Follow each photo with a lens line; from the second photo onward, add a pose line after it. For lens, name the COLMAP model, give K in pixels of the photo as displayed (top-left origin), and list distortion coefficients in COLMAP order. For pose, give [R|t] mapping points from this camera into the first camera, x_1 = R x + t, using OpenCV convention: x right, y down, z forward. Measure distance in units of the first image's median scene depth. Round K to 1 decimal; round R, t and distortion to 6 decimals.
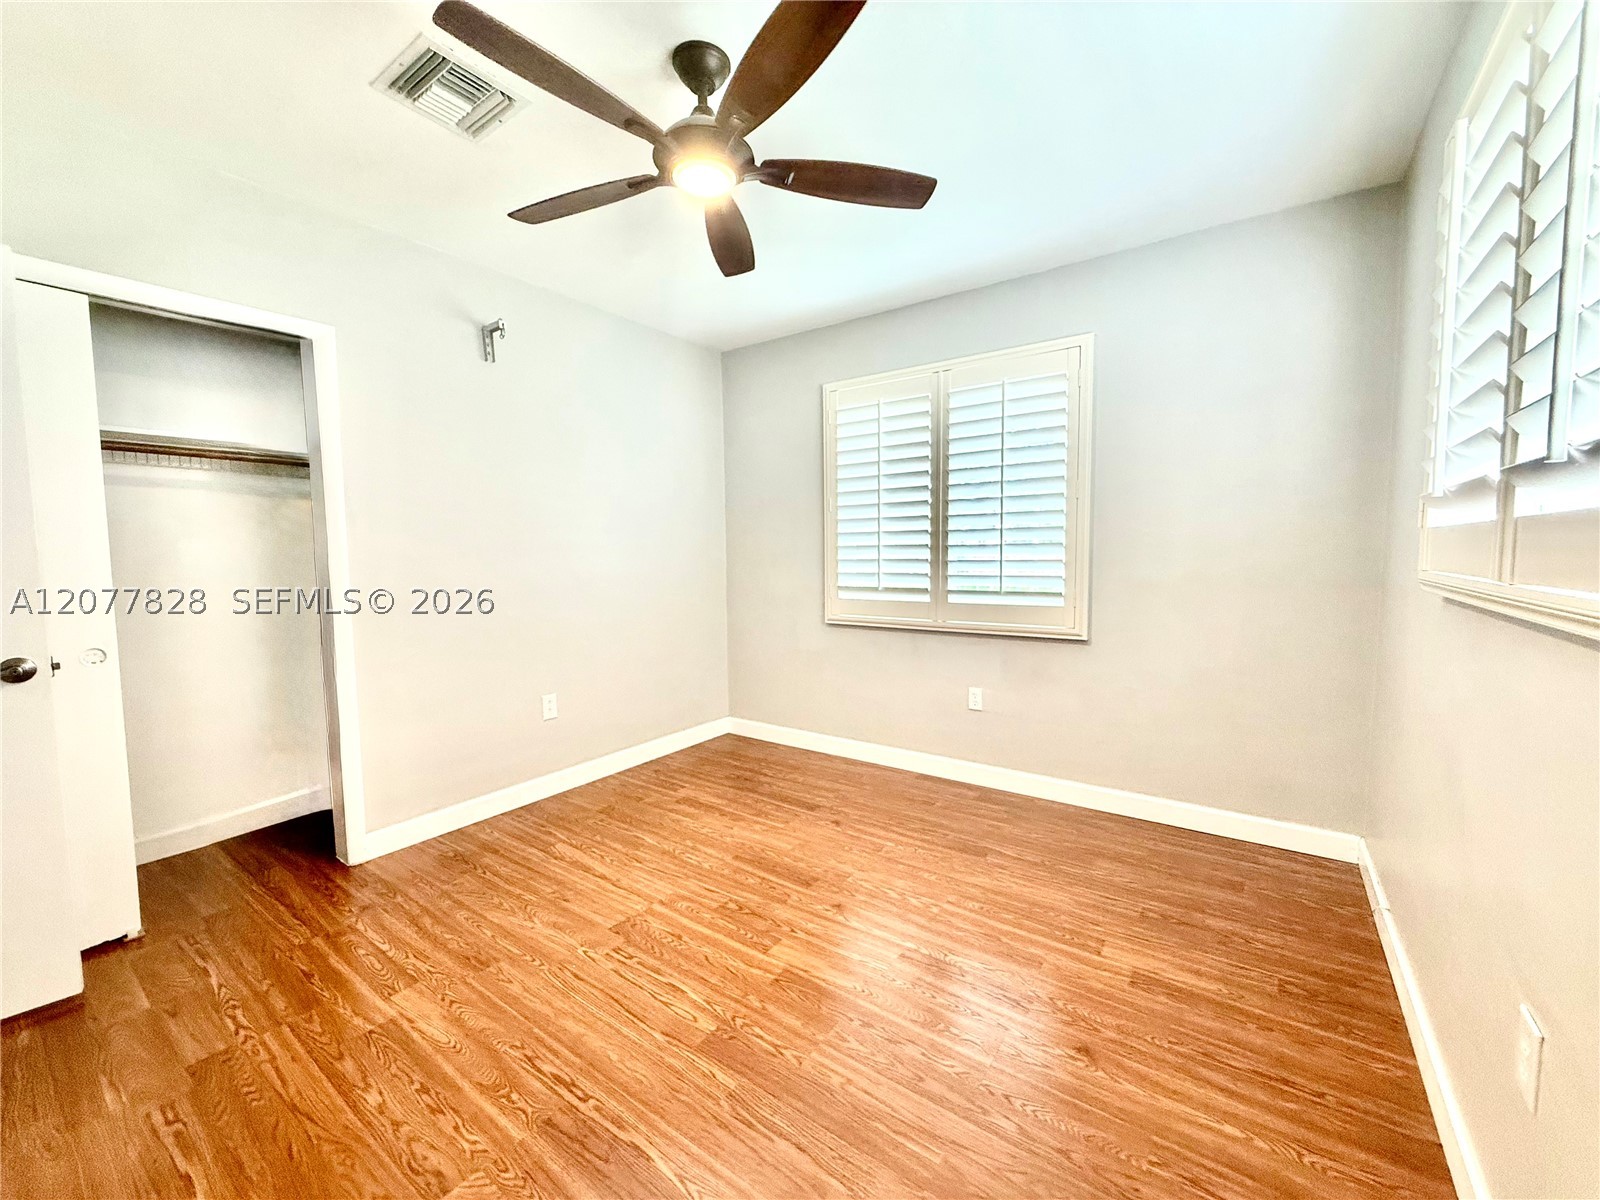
lens RADIAL K [[637.9, 0, 796.1], [0, 637.9, 599.5], [0, 0, 1]] dist [0.000988, 0.000355]
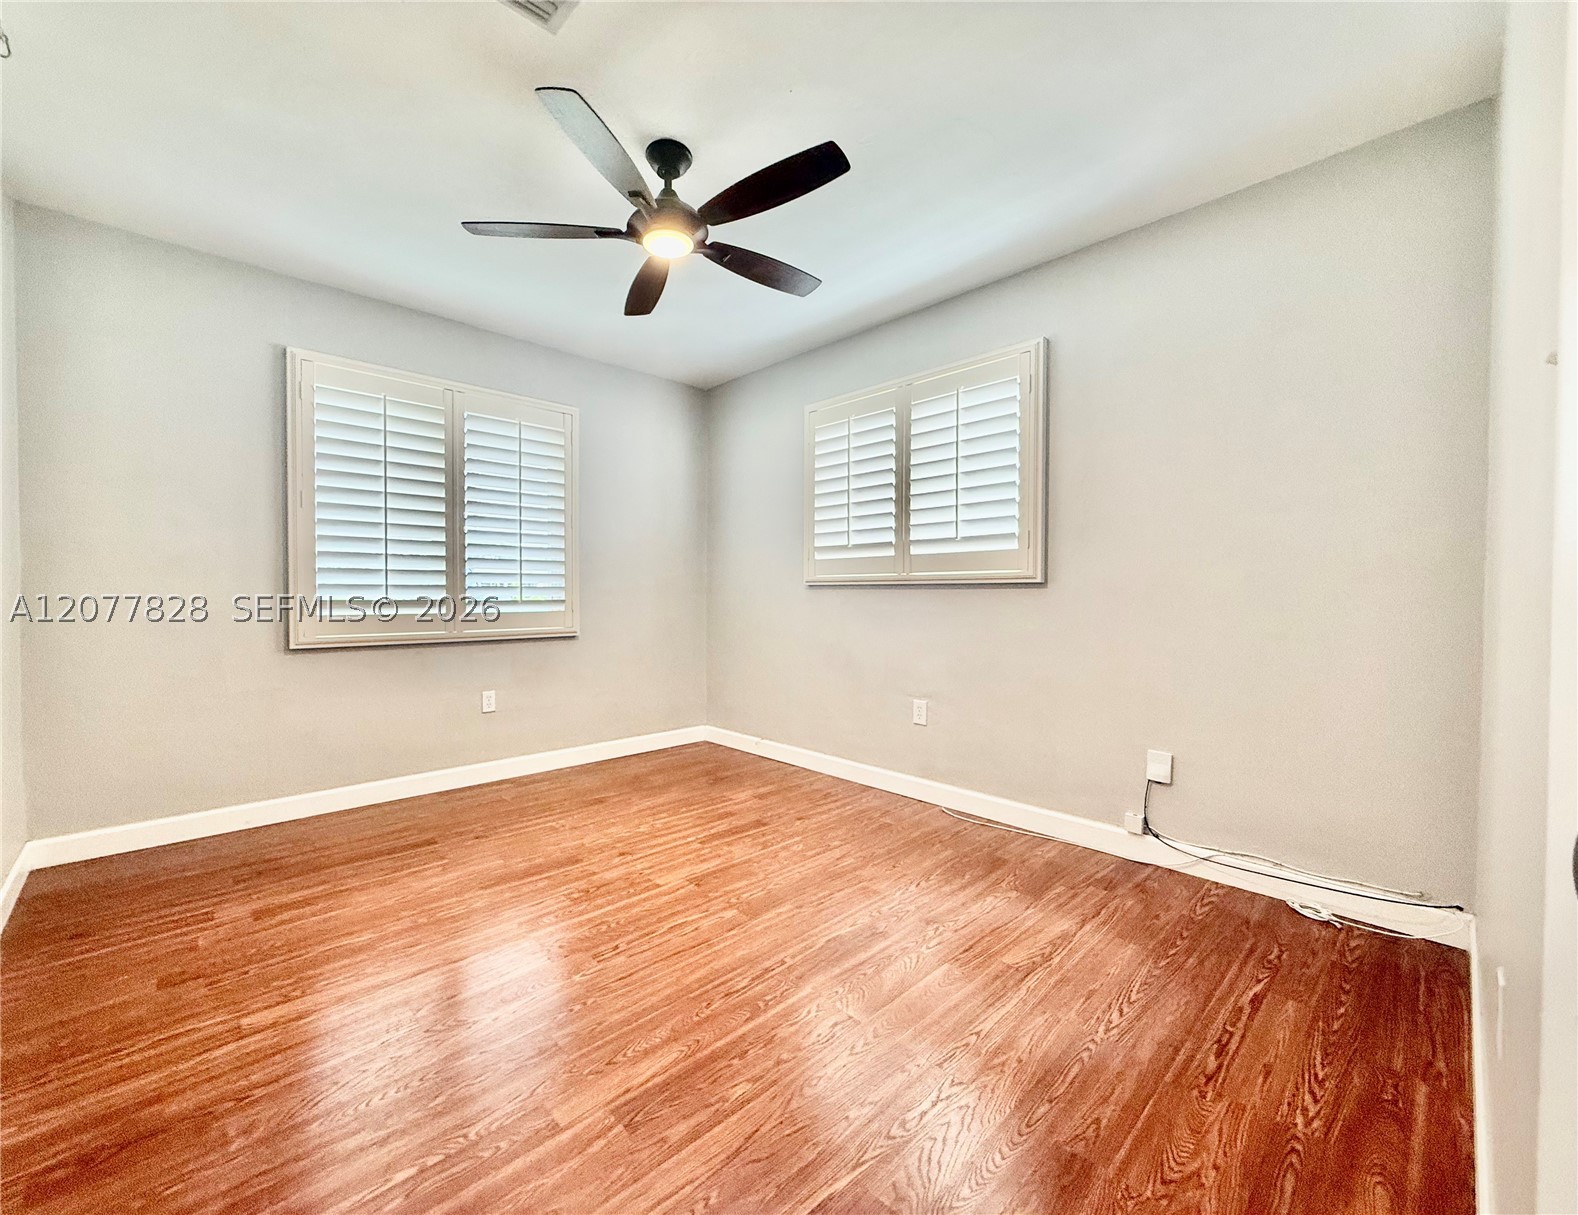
lens RADIAL K [[648.8, 0, 757.2], [0, 648.8, 608.3], [0, 0, 1]] dist [0.000389, 0.000142]
pose [[0.201513, -0.010282, 0.979432, -0.850496], [0.068283, 0.997660, -0.003575, 0.039961], [-0.977103, 0.067599, 0.201744, 0.391972]]
